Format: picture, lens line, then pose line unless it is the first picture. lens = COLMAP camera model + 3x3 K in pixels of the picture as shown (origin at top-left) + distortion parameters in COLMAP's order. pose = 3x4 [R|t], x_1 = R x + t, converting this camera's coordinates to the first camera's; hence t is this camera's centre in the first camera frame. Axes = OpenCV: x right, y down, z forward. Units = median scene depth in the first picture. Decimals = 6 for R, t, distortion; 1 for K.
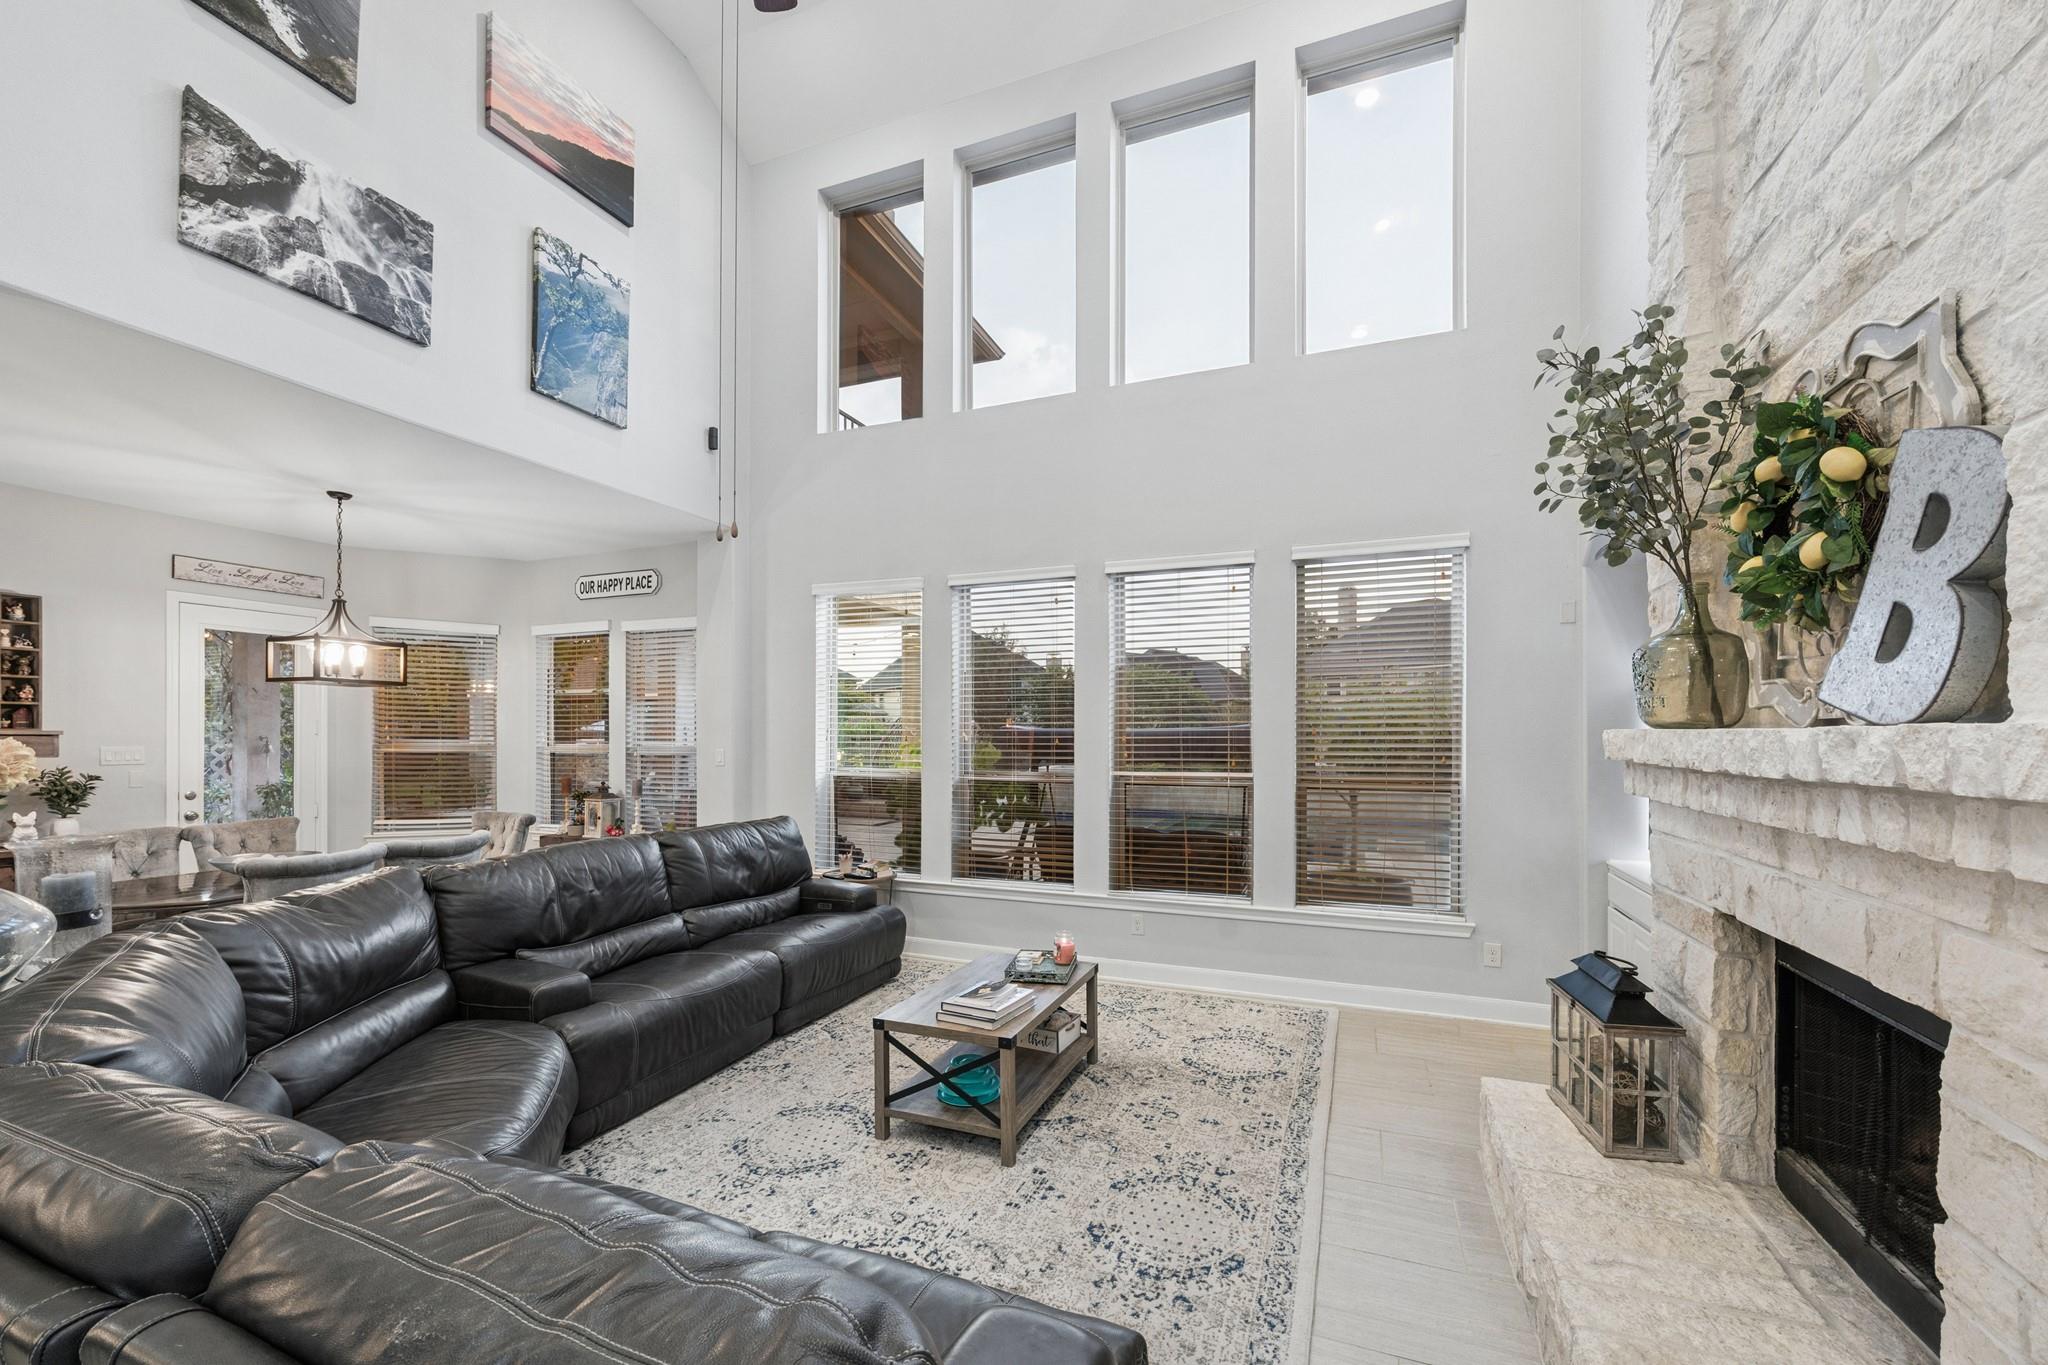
lens RADIAL K [[809.2, 0, 1034.3], [0, 809.2, 737.2], [0, 0, 1]] dist [-0.001503, -0.000241]
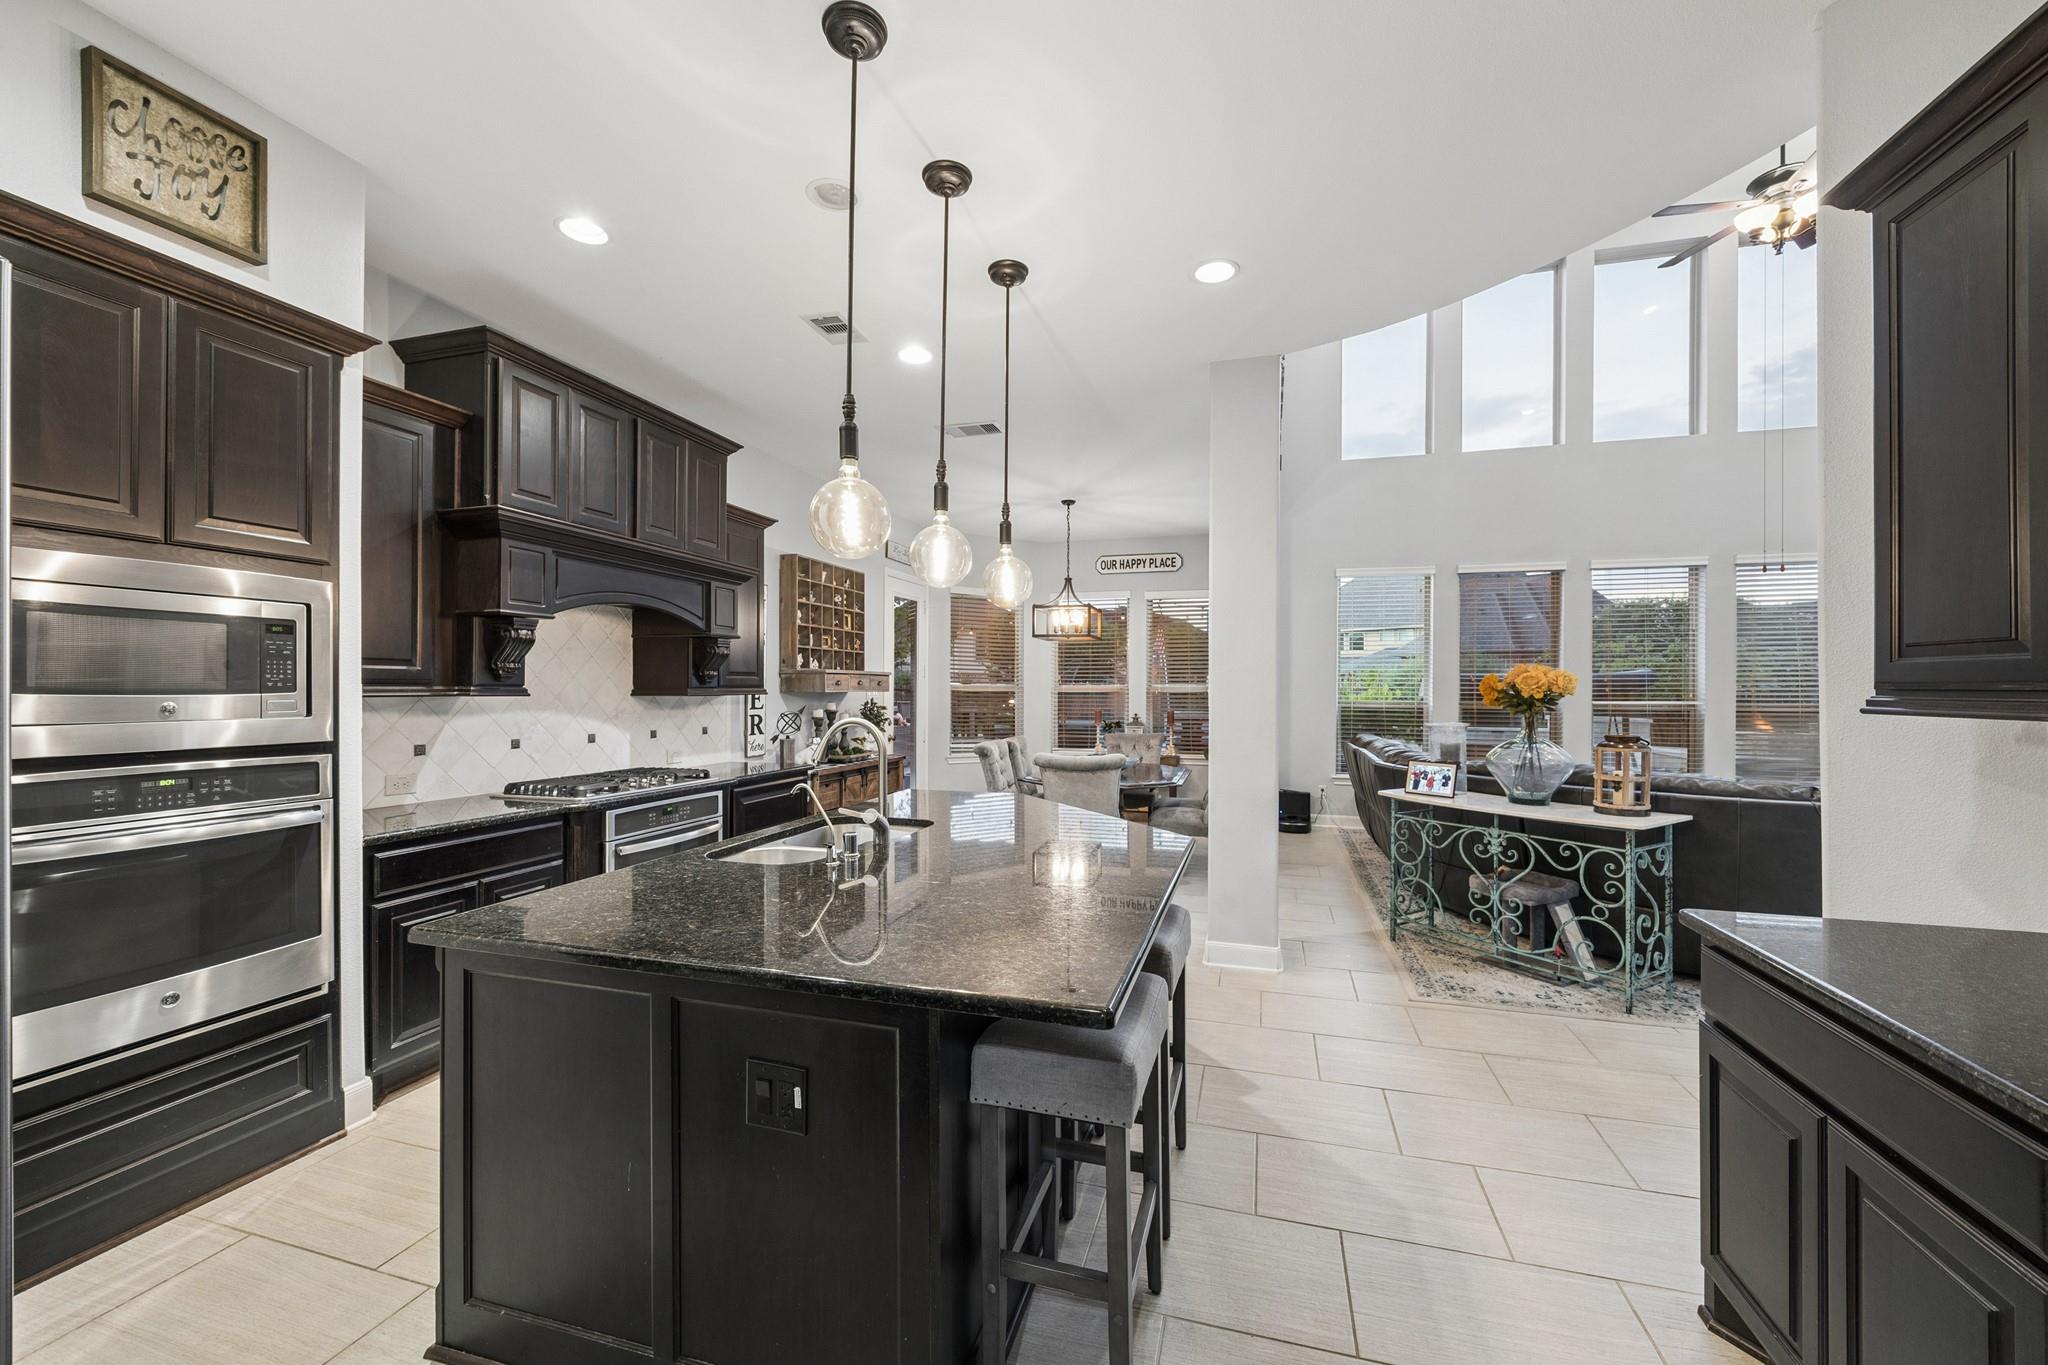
lens RADIAL K [[800.5, 0, 1029.2], [0, 800.5, 688.8], [0, 0, 1]] dist [-0.000108, 0.000087]
pose [[0.995410, -0.000374, 0.095702, -1.519404], [0.000651, 0.999996, -0.002863, 0.034237], [-0.095700, 0.002912, 0.995406, -0.512883]]
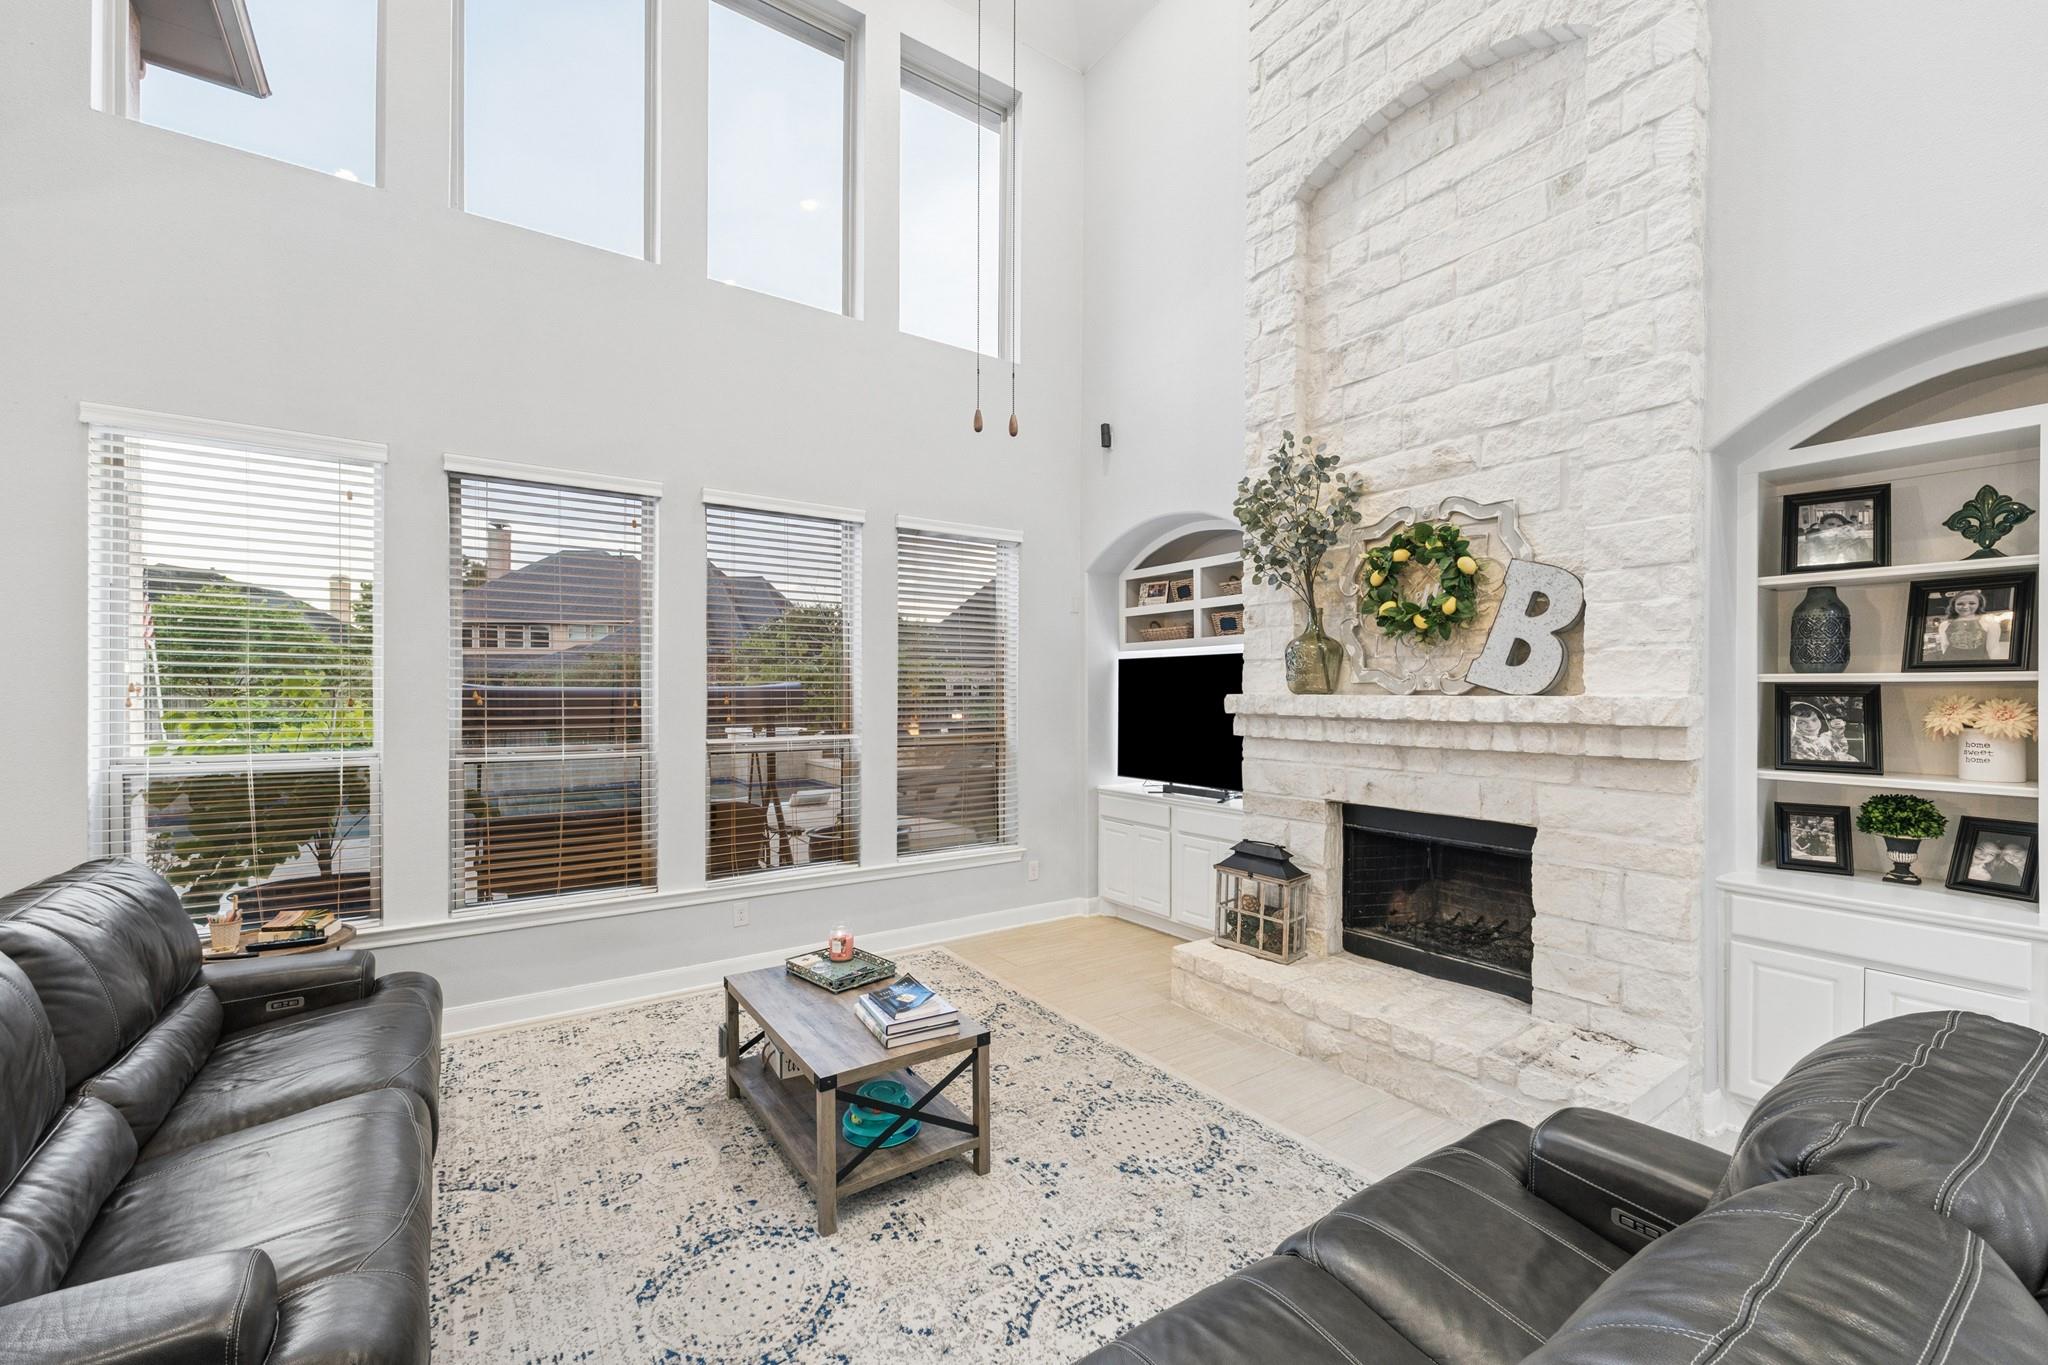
lens RADIAL K [[829.7, 0, 1025.5], [0, 829.7, 700.7], [0, 0, 1]] dist [-0.000103, -0.000128]
pose [[0.554612, -0.008685, 0.832063, -0.618620], [0.001360, 0.999954, 0.009531, -0.009410], [-0.832108, -0.004154, 0.554599, 0.352072]]
